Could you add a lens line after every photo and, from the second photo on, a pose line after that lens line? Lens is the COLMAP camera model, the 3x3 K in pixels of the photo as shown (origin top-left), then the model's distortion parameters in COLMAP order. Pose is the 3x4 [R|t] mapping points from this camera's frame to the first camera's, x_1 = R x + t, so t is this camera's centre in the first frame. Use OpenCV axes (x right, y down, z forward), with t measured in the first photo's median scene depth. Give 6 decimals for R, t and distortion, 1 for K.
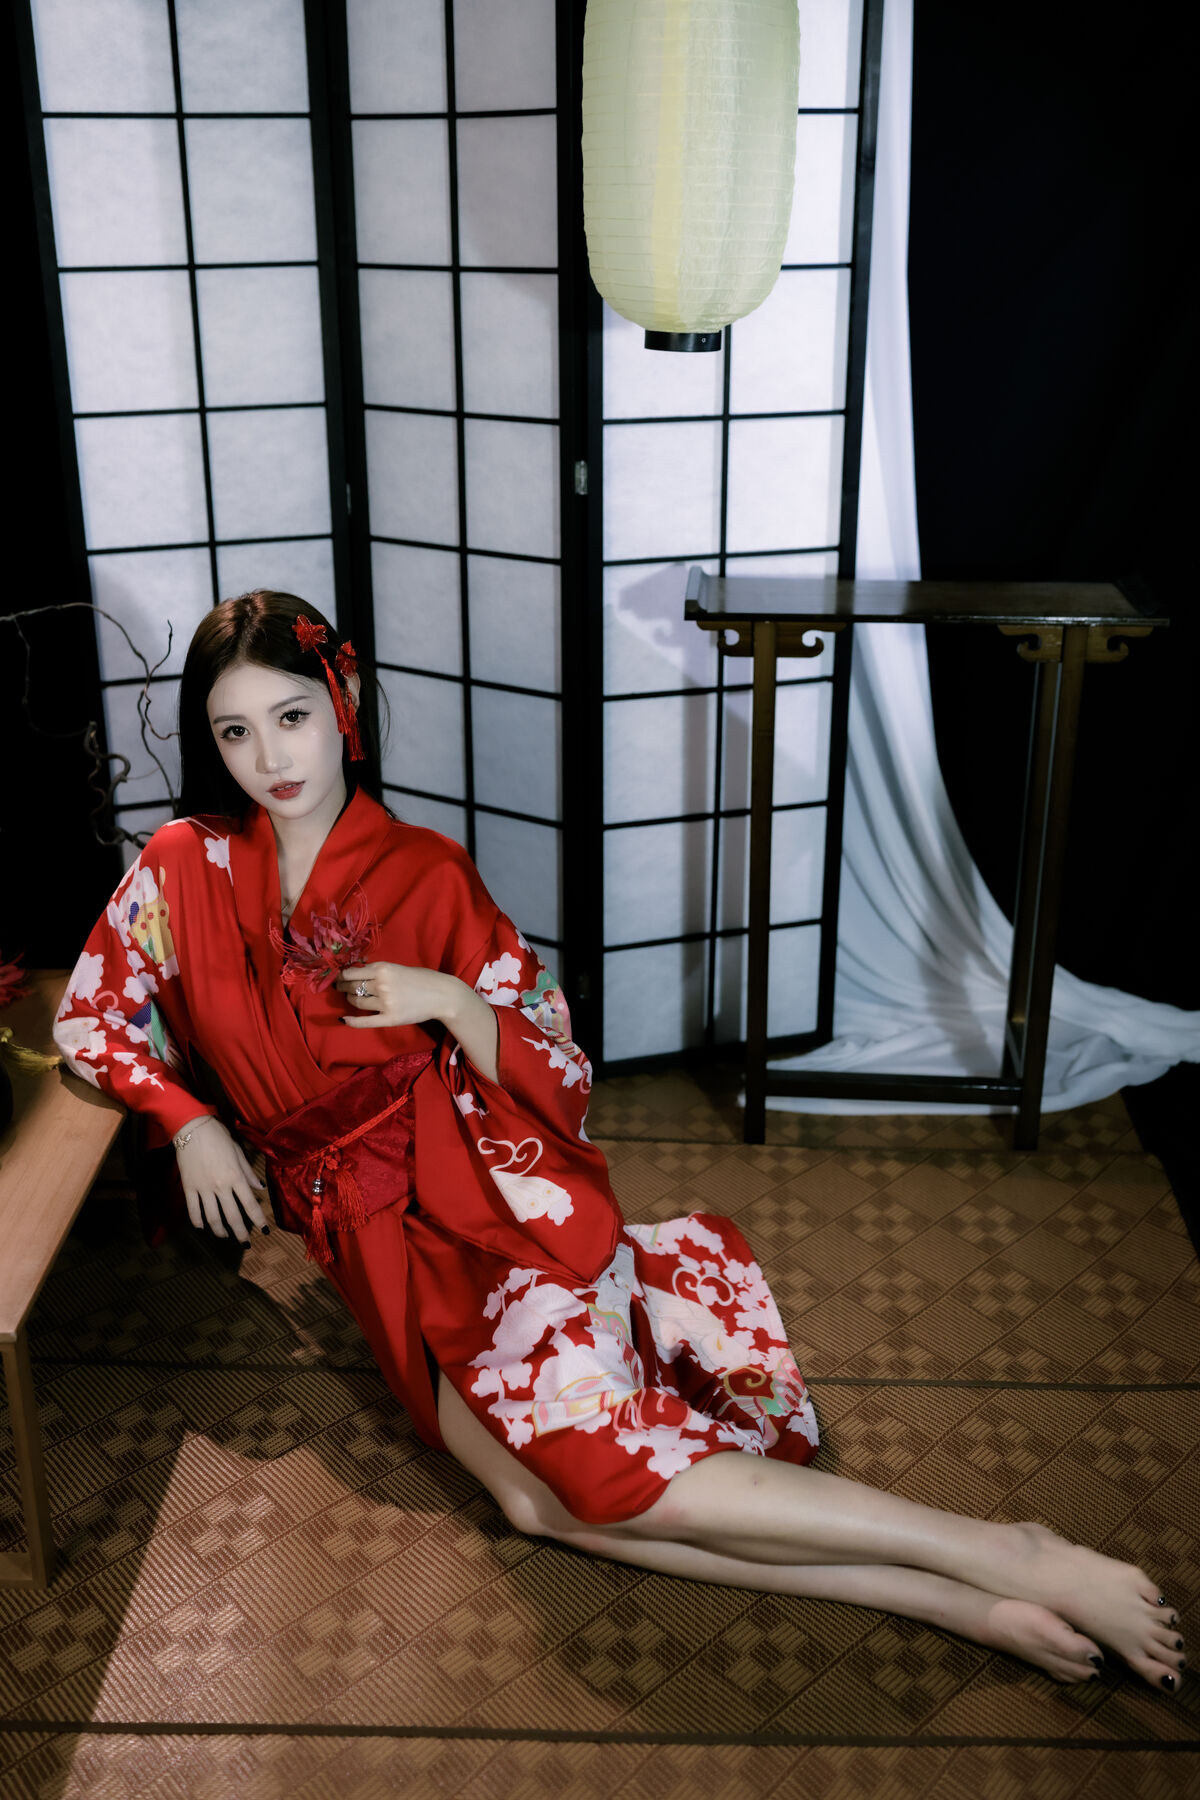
lens RADIAL K [[1713.5, 0, 600.6], [0, 1713.5, 860.0], [0, 0, 1]] dist [0.000059, 0.000000]
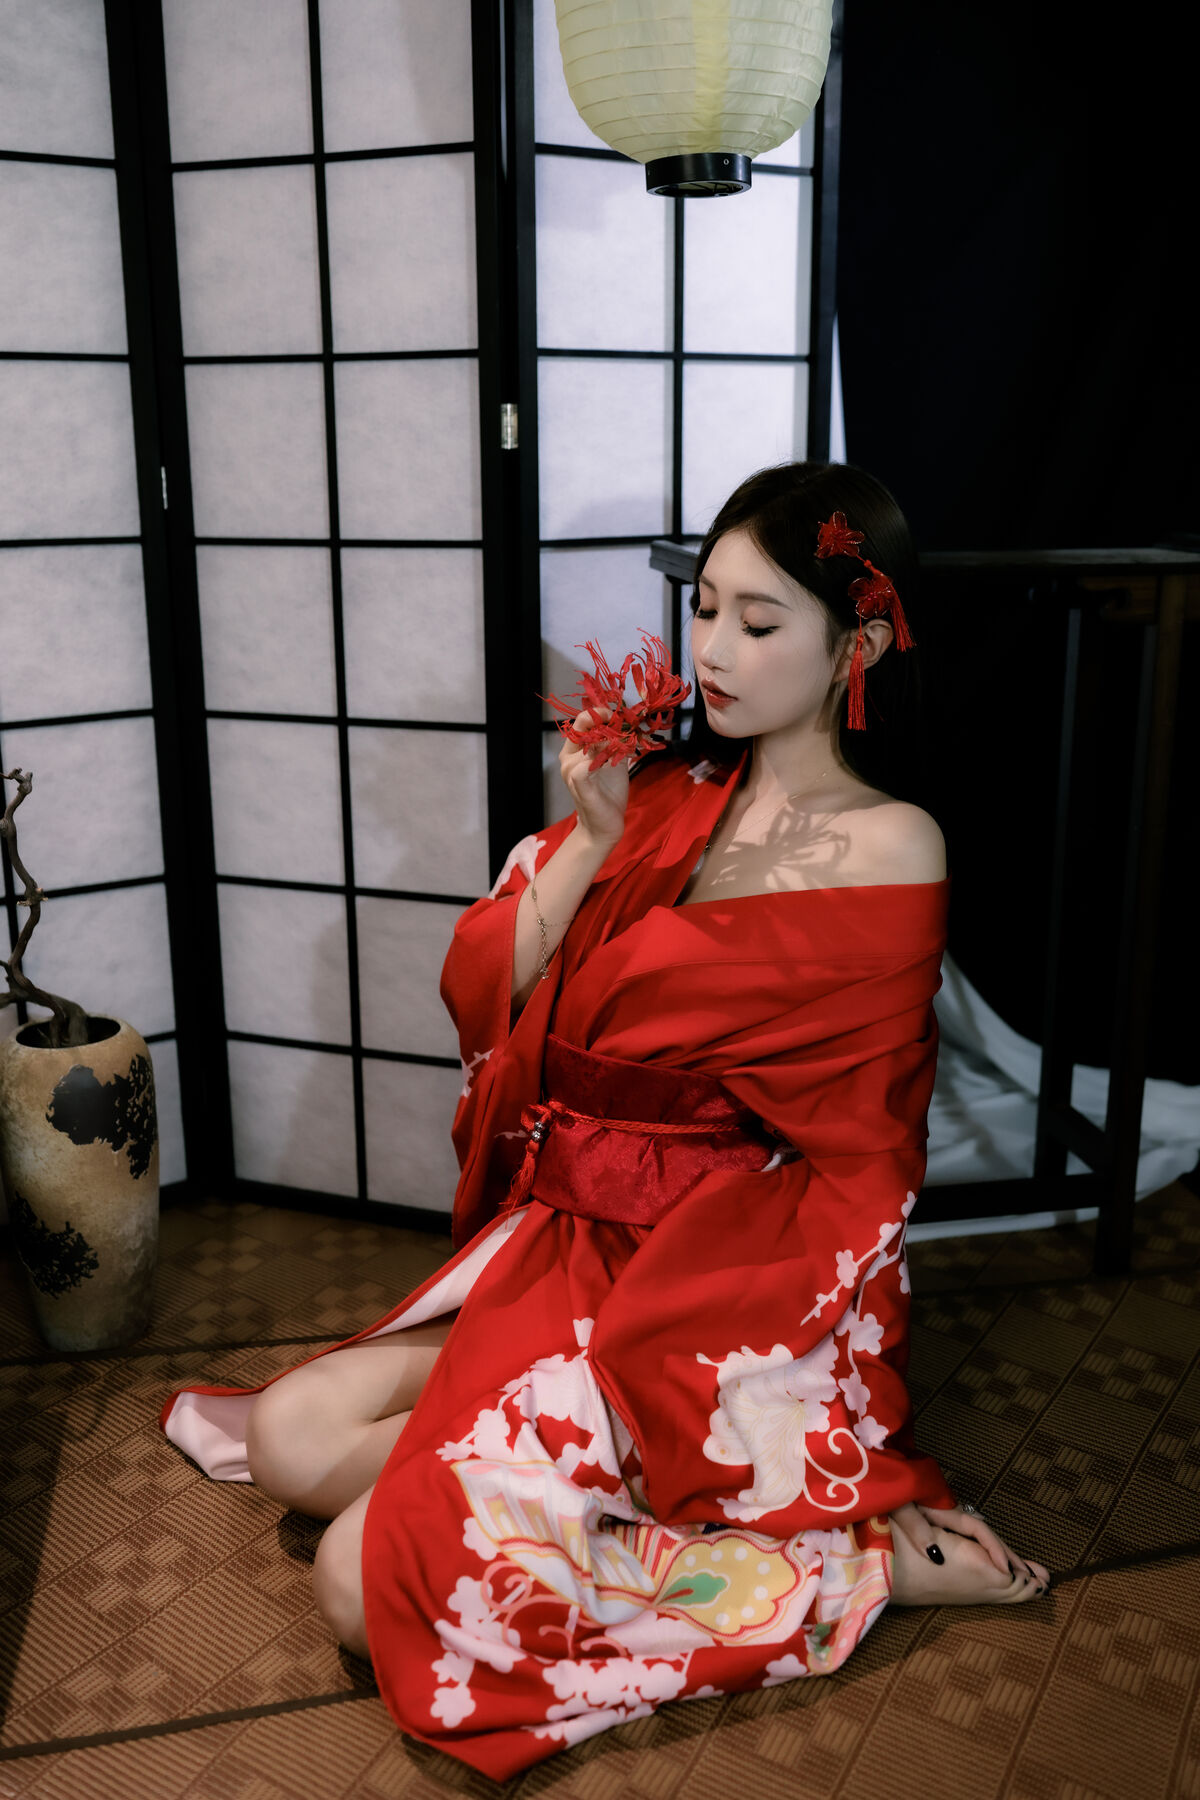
lens RADIAL K [[1713.5, 0, 598.1], [0, 1713.5, 893.9], [0, 0, 1]] dist [0.000059, 0.000000]
pose [[0.972532, -0.065379, 0.223398, -0.148271], [0.087115, 0.992227, -0.088858, 0.048343], [-0.215852, 0.105879, 0.970669, 0.271307]]
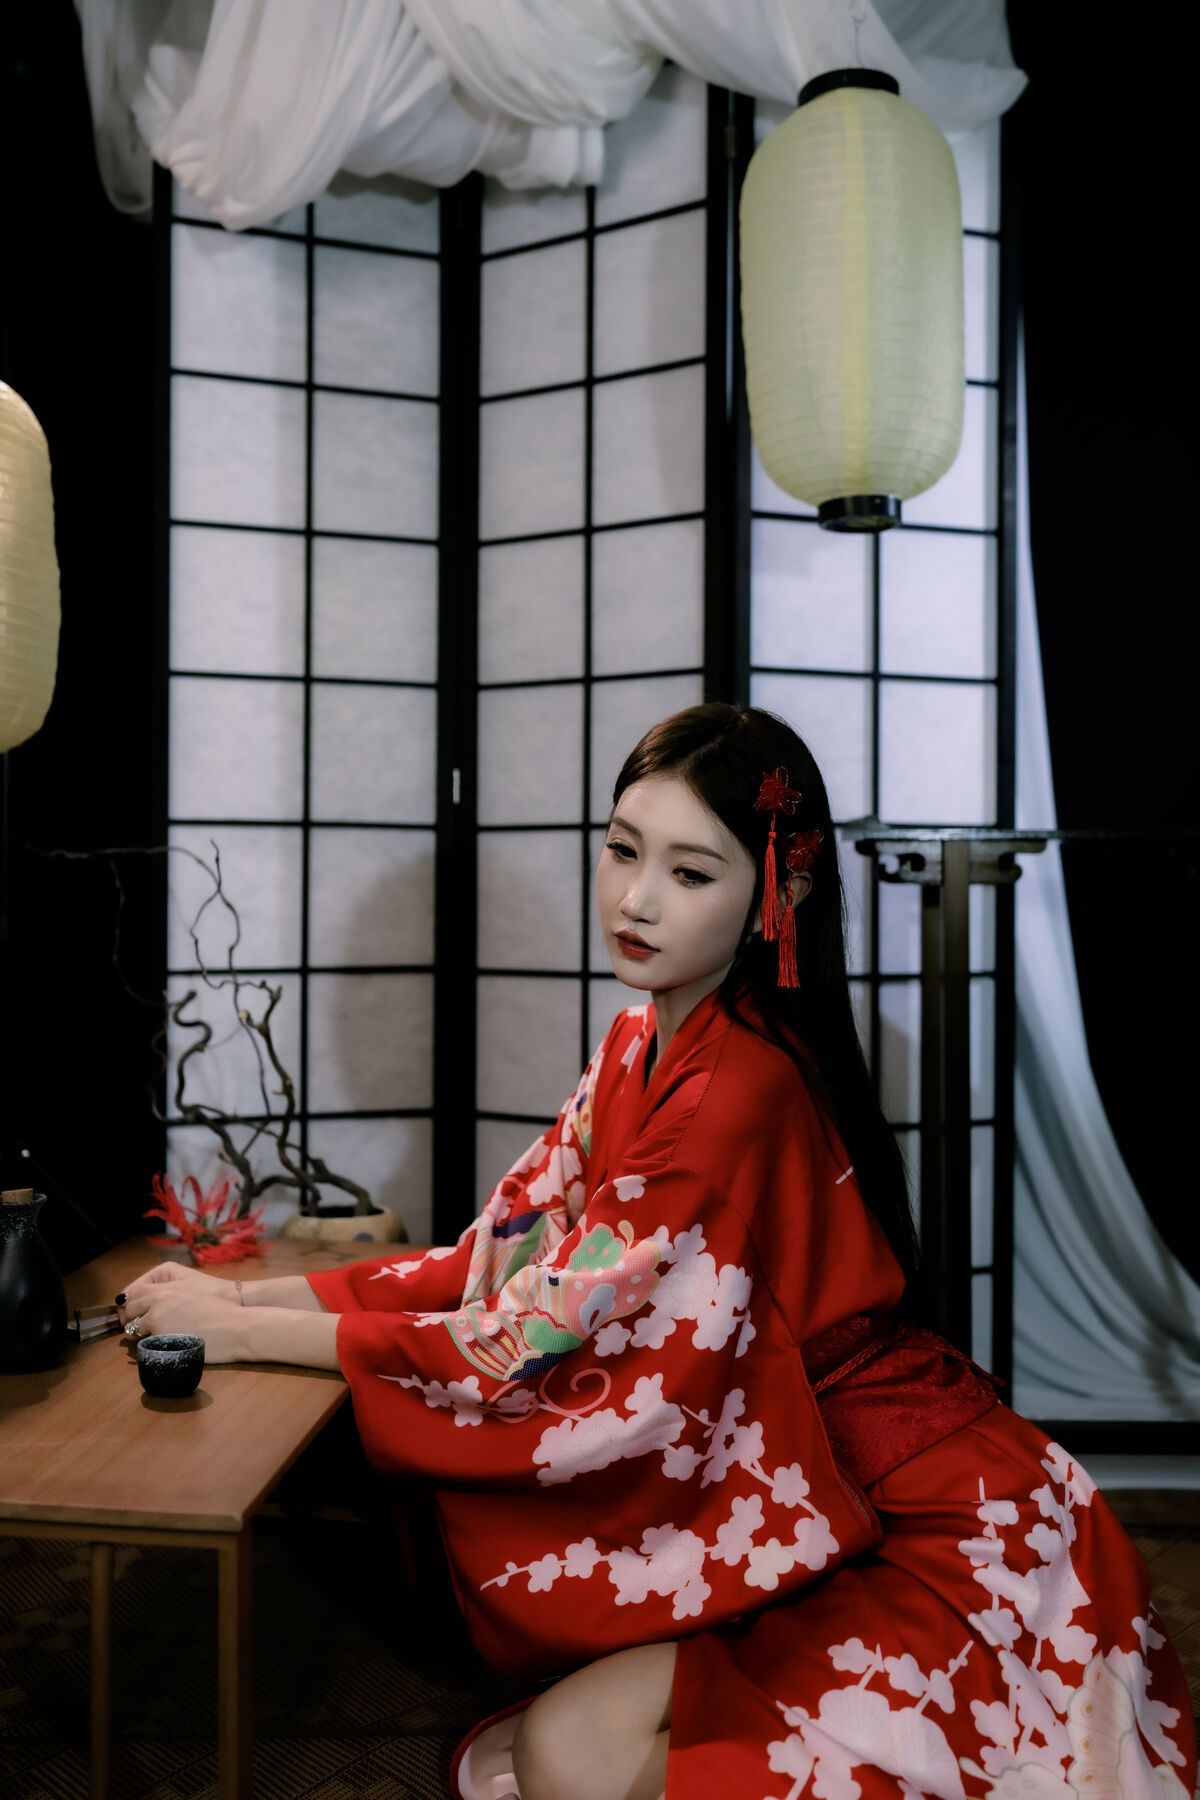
lens RADIAL K [[1713.5, 0, 597.6], [0, 1713.5, 895.9], [0, 0, 1]] dist [0.000059, 0.000000]
pose [[0.999754, 0.004210, 0.021781, -0.095503], [0.003623, 0.937663, -0.347528, 0.170582], [-0.021886, 0.347521, 0.937417, 0.168999]]
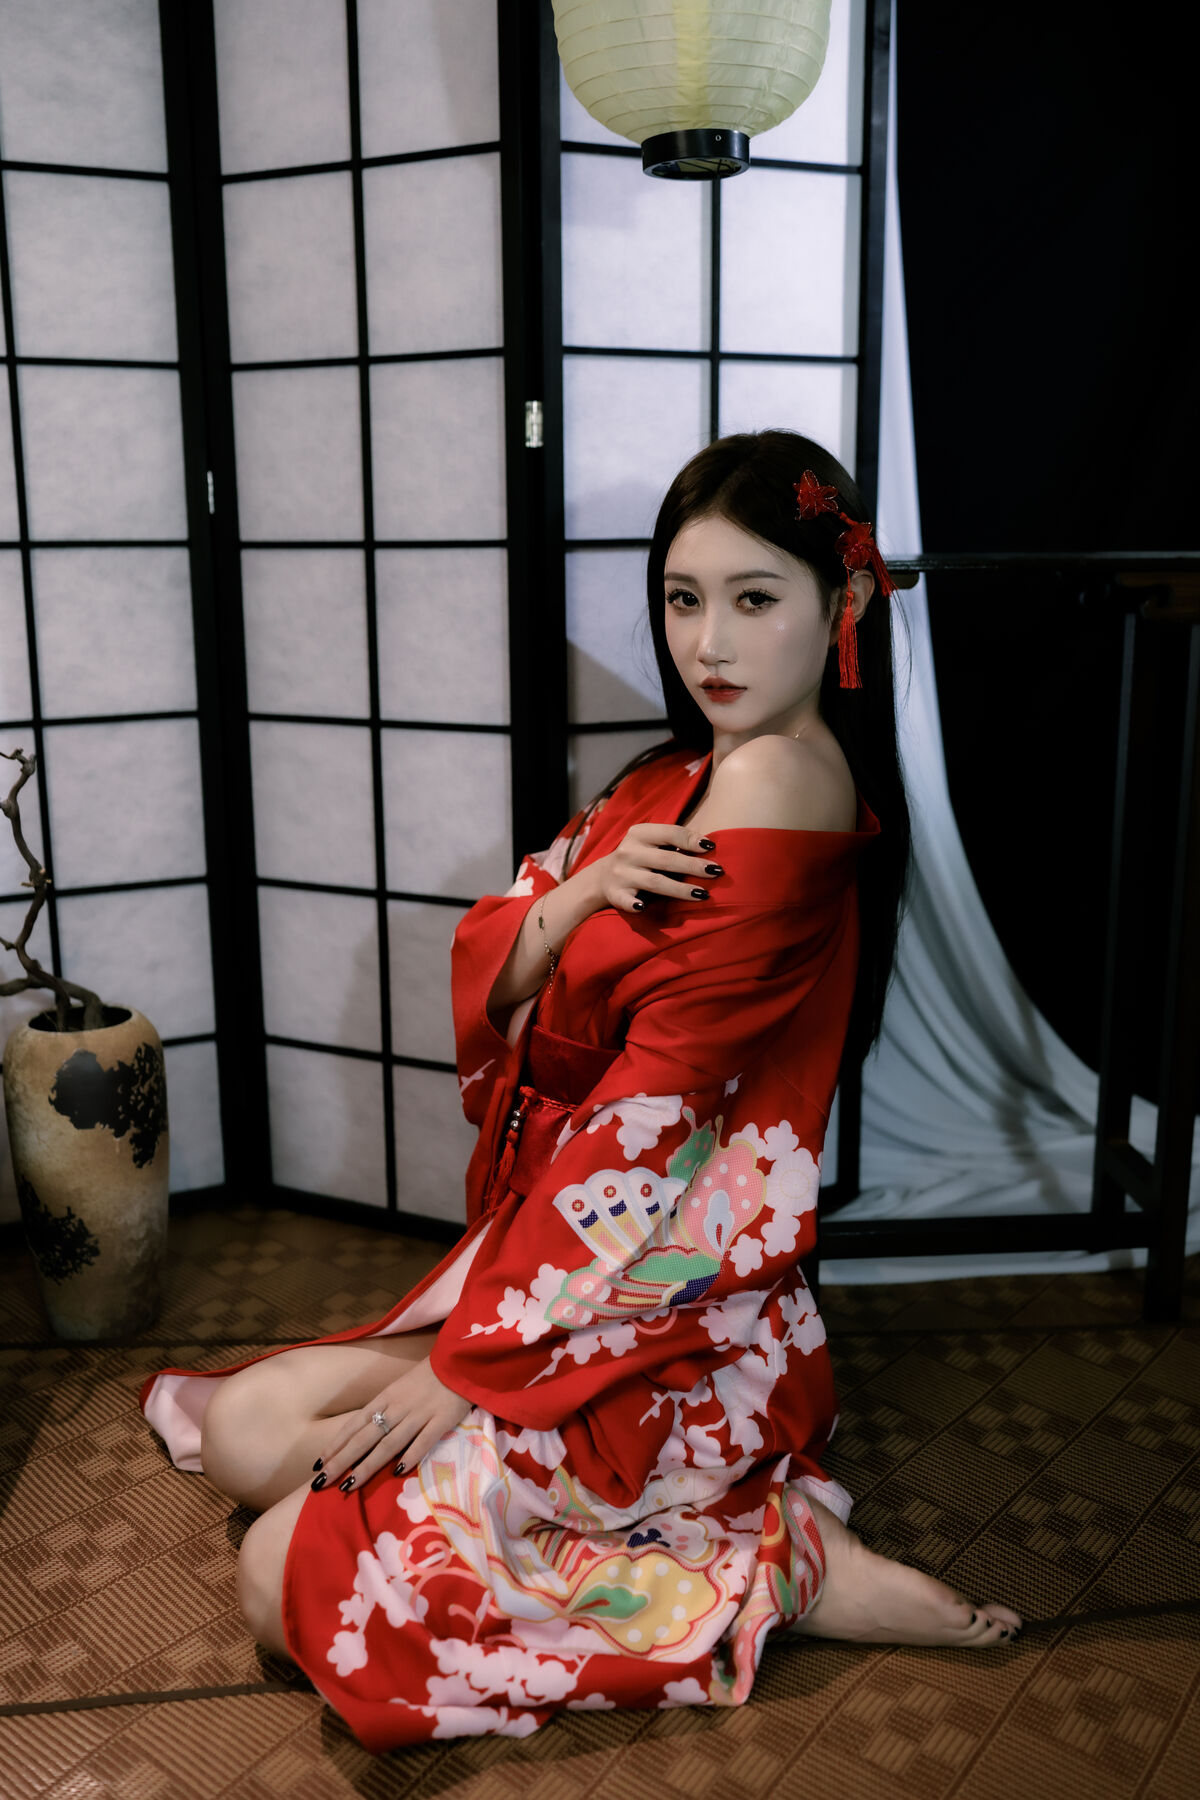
lens RADIAL K [[1713.5, 0, 593.9], [0, 1713.5, 893.3], [0, 0, 1]] dist [0.000059, 0.000000]
pose [[0.993342, -0.033108, 0.110339, -0.071748], [0.048292, 0.989266, -0.137917, 0.079828], [-0.104589, 0.142327, 0.984278, 0.278523]]
